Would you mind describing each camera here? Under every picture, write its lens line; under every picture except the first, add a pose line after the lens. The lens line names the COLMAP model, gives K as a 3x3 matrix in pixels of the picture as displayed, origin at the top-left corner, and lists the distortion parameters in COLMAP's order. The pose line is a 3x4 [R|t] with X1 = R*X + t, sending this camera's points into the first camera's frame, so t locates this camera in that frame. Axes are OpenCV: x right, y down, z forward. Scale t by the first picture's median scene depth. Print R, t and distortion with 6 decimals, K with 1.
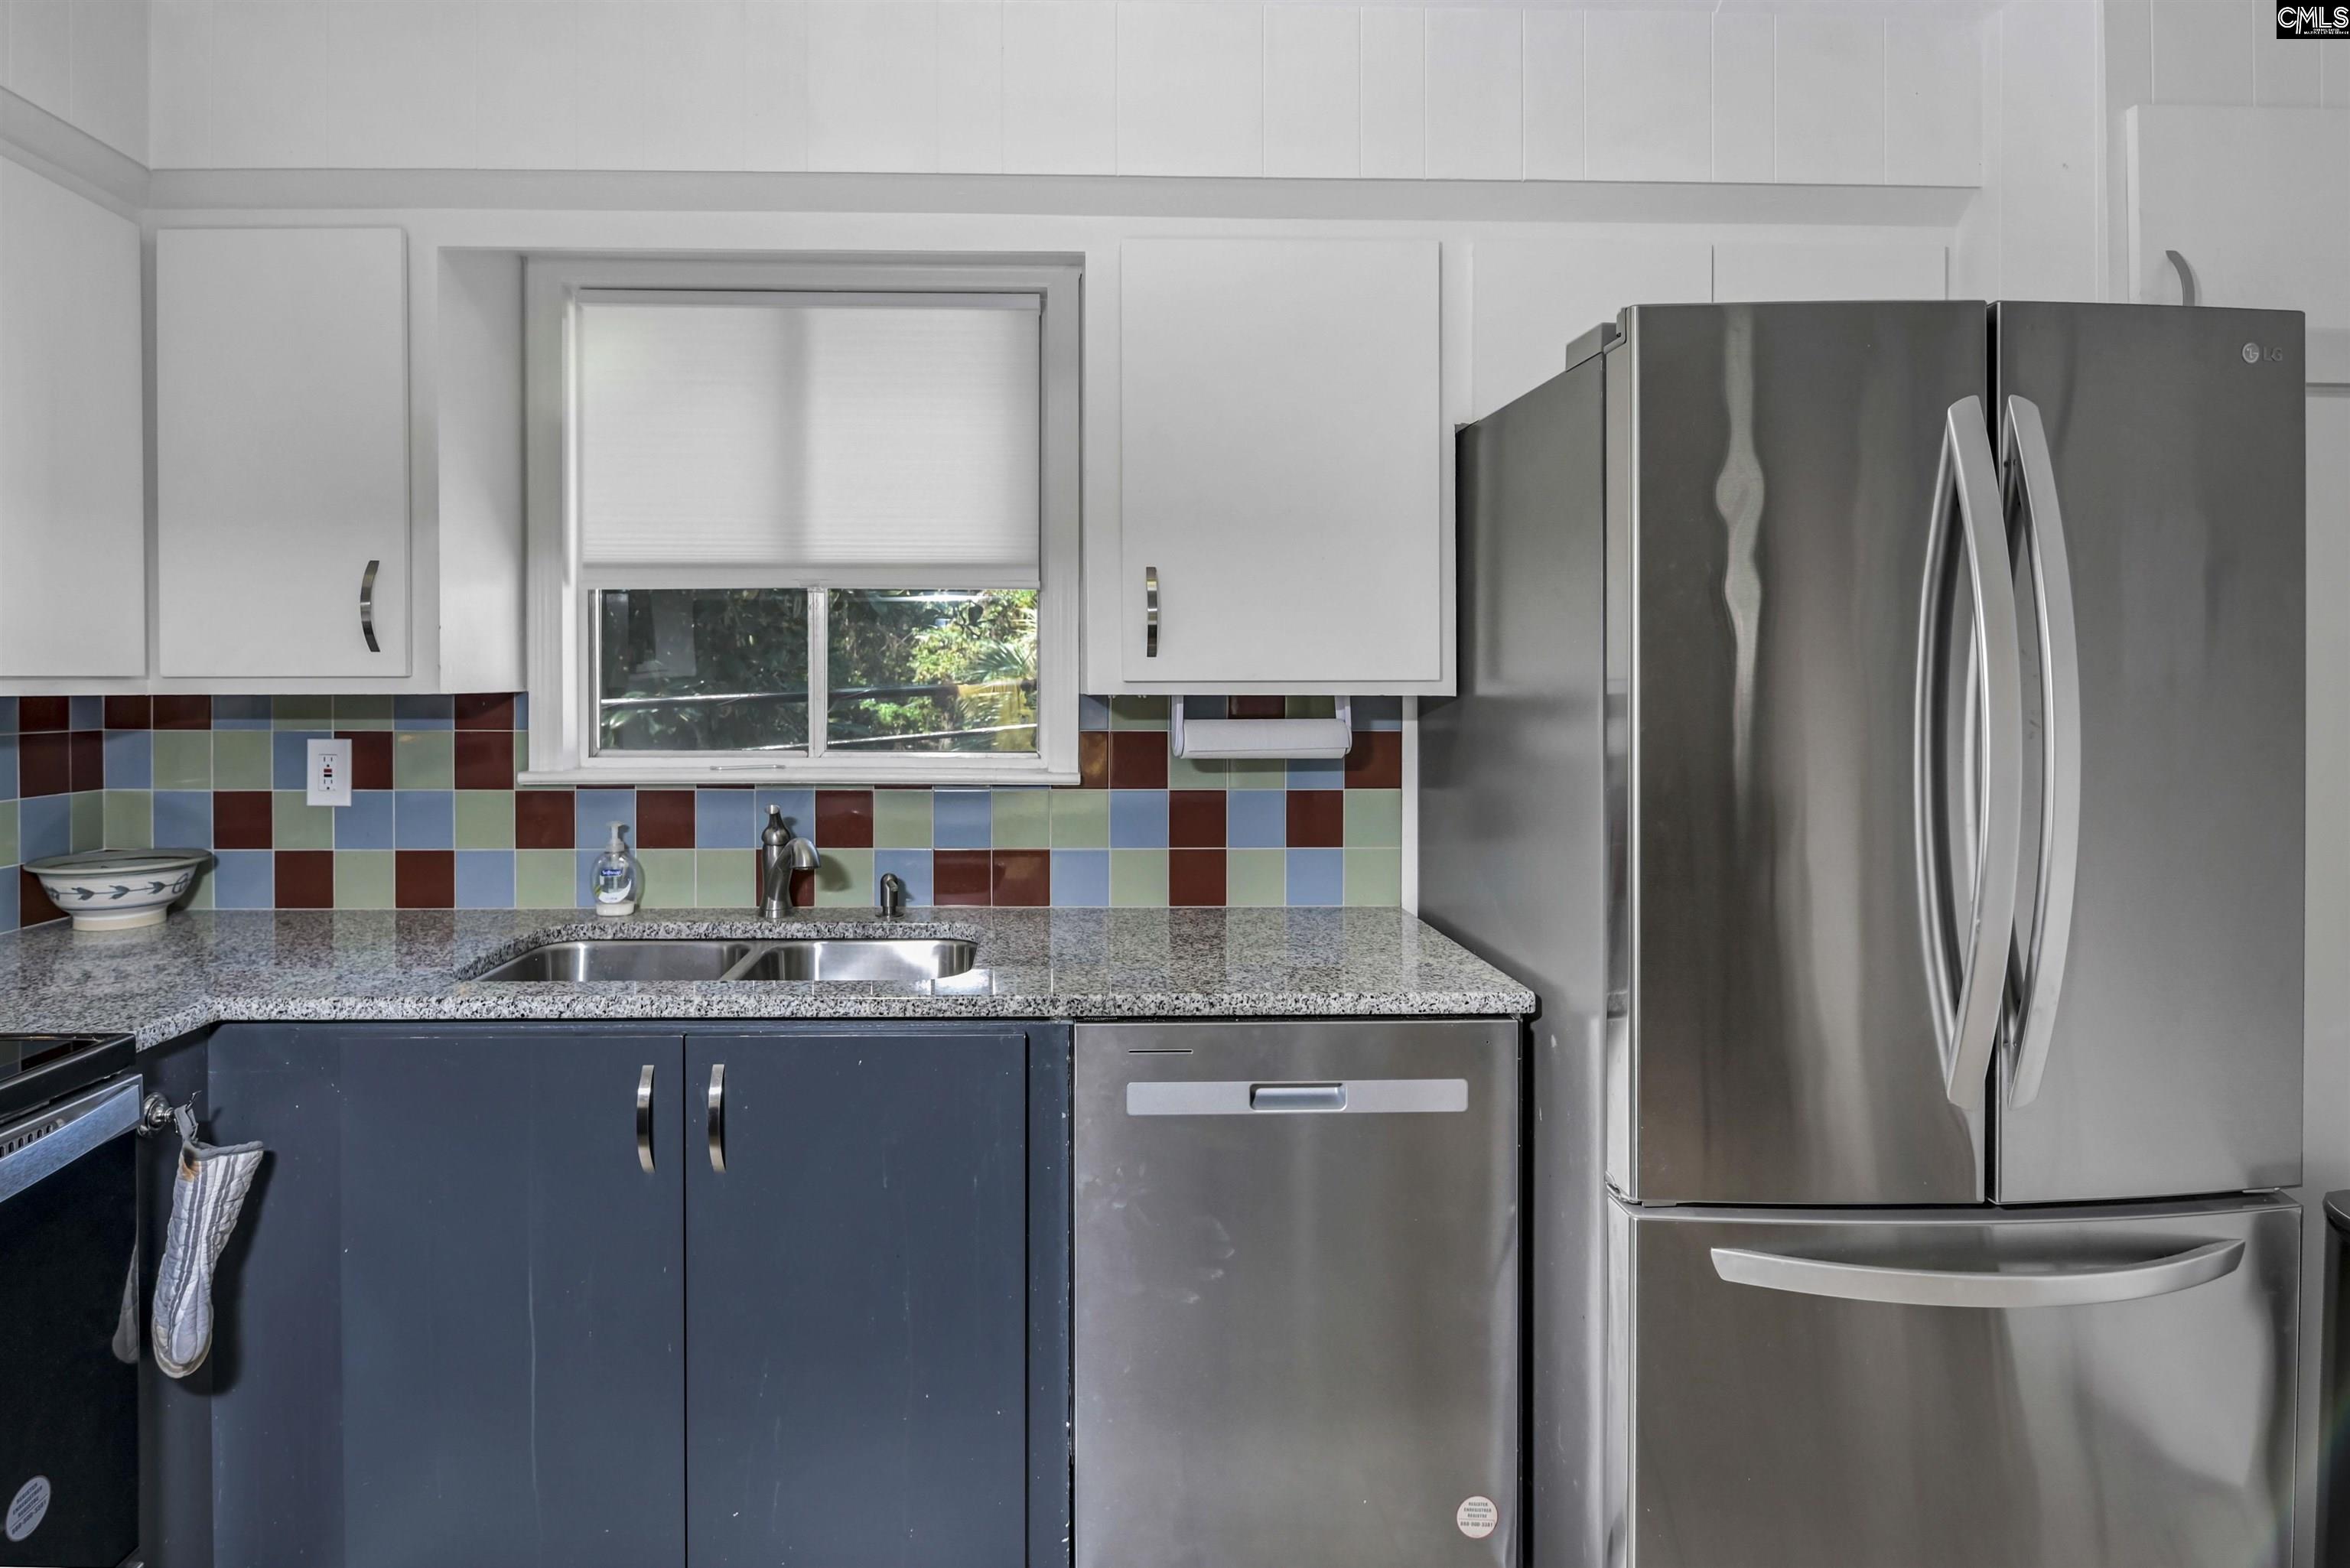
lens RADIAL K [[1218.6, 0, 1069.2], [0, 1218.6, 689.9], [0, 0, 1]] dist [-0.003422, -0.001995]
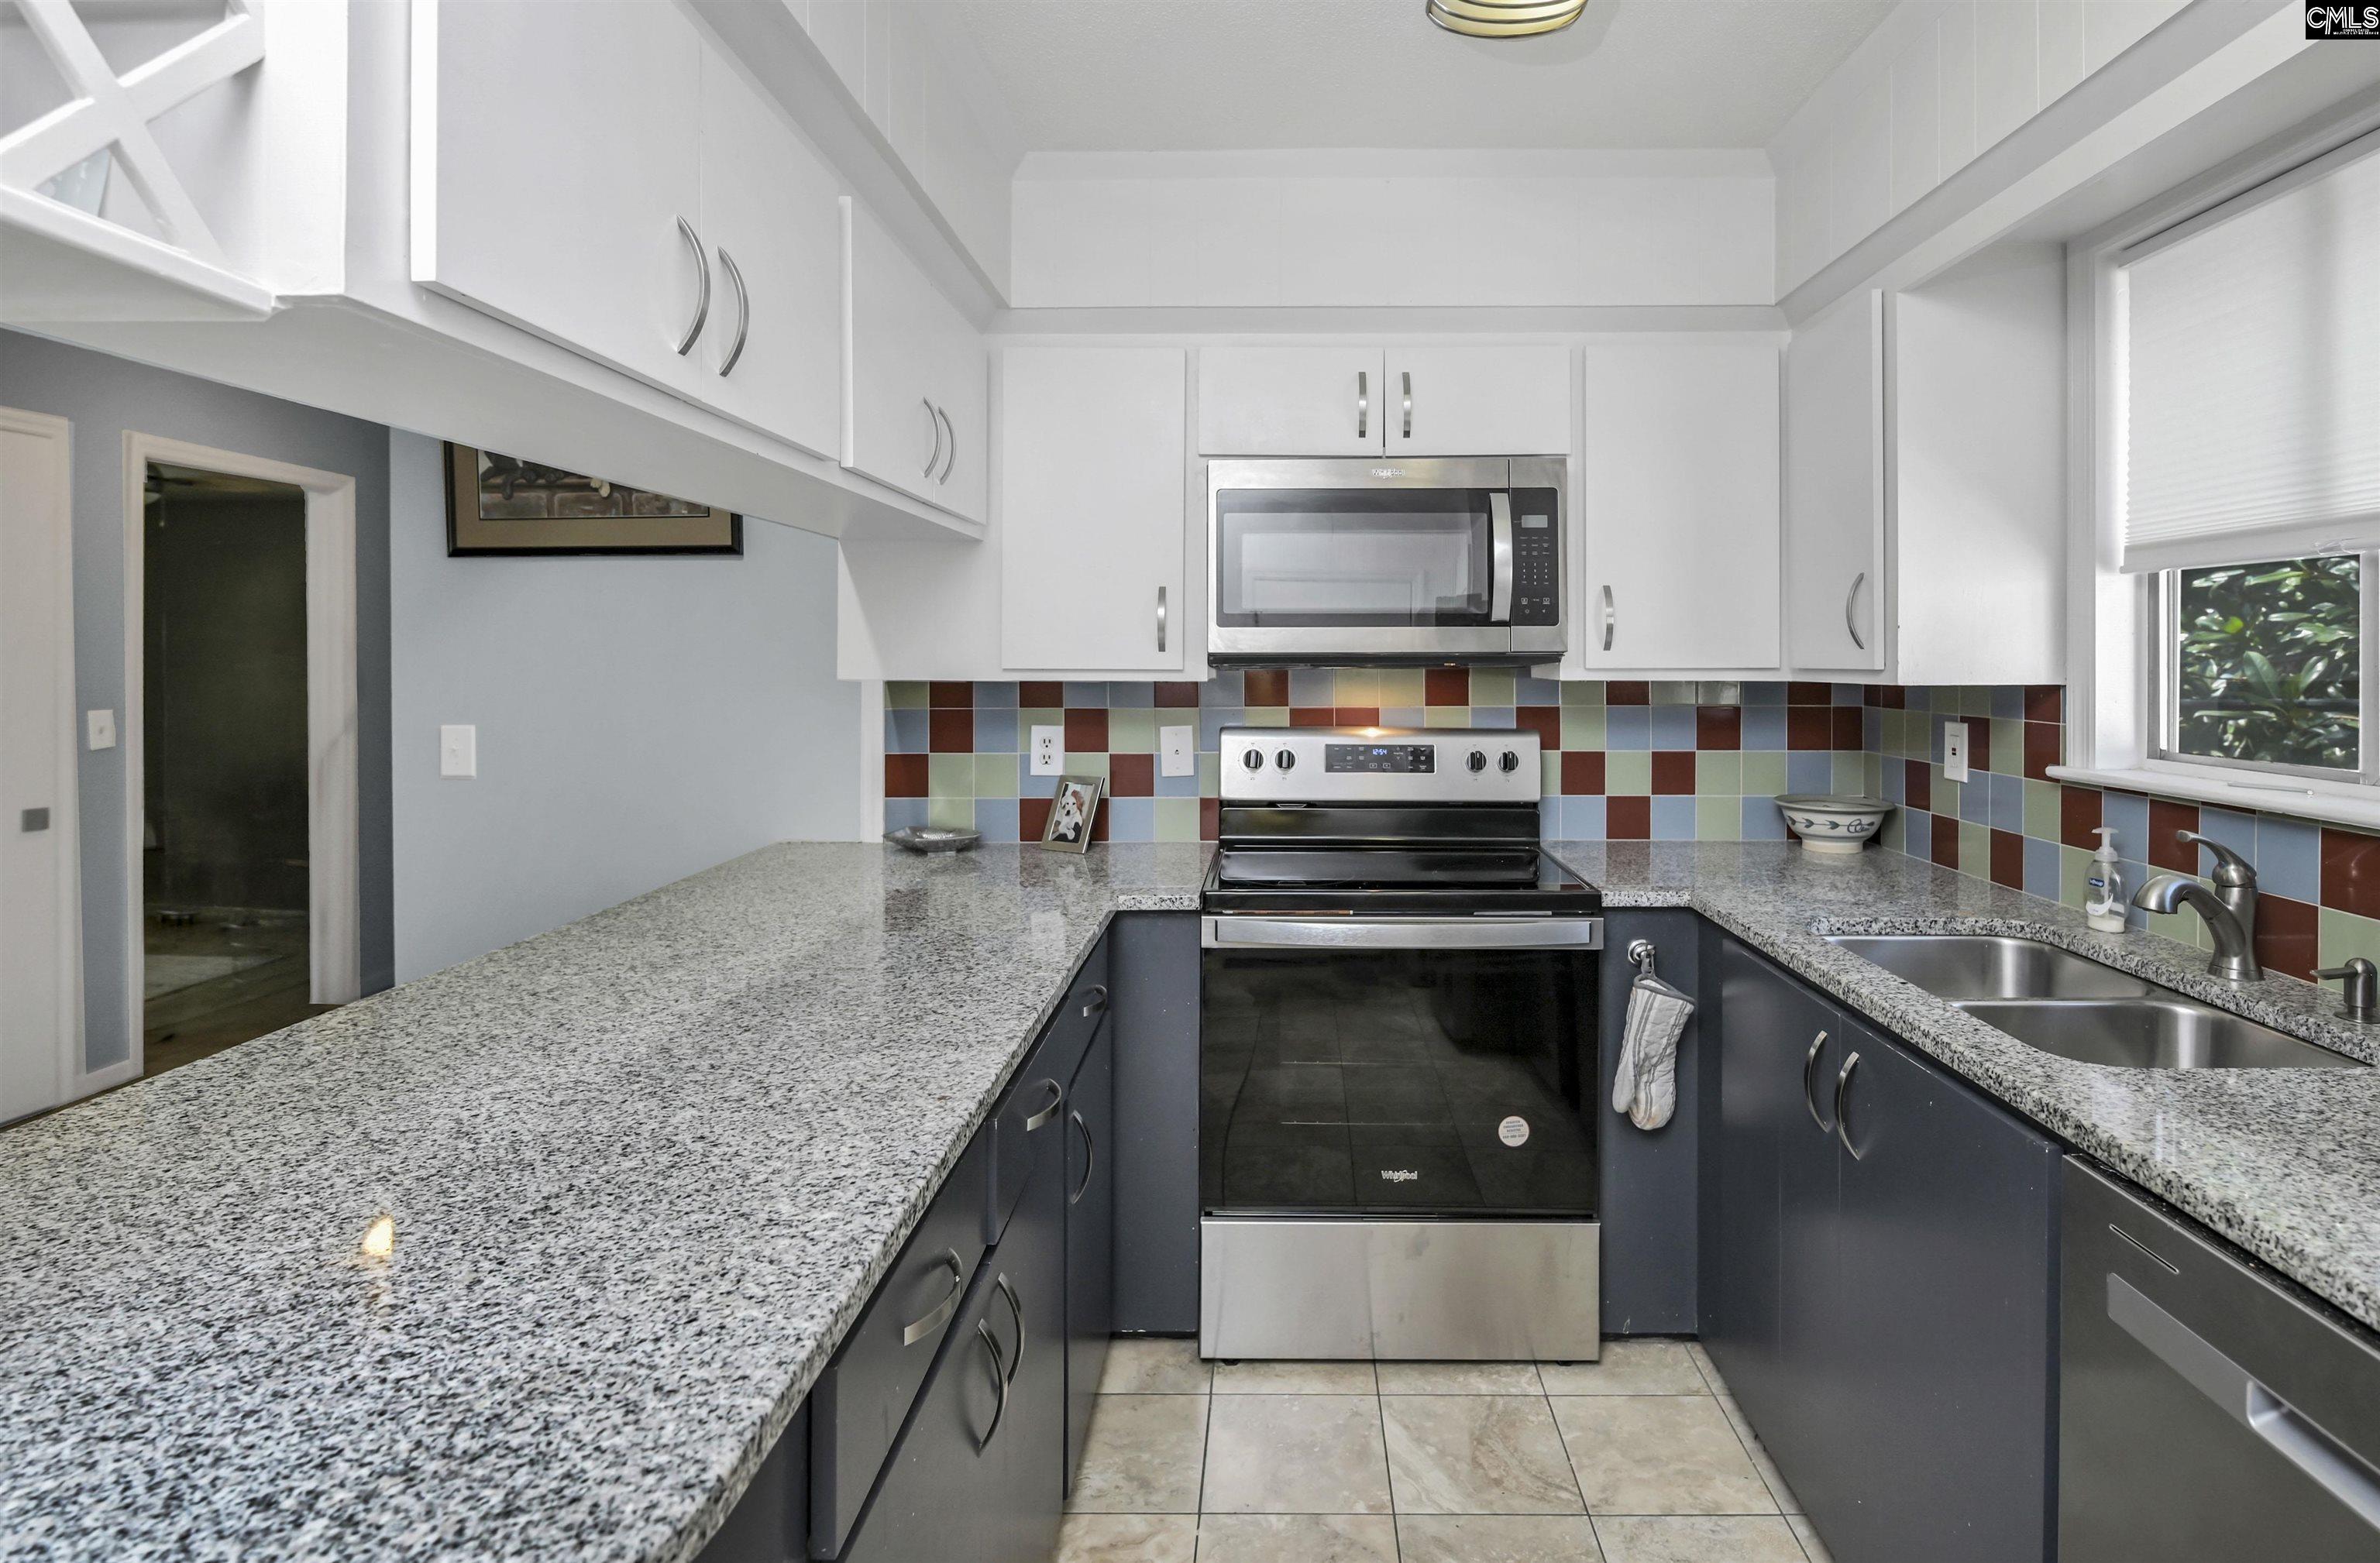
lens RADIAL K [[1197.2, 0, 1293.3], [0, 1197.2, 664.1], [0, 0, 1]] dist [0.004282, -0.007702]
pose [[-0.013272, 0.005362, -0.999898, 0.551189], [-0.006232, 0.999966, 0.005445, -0.017347], [0.999893, 0.006304, -0.013238, 0.407543]]
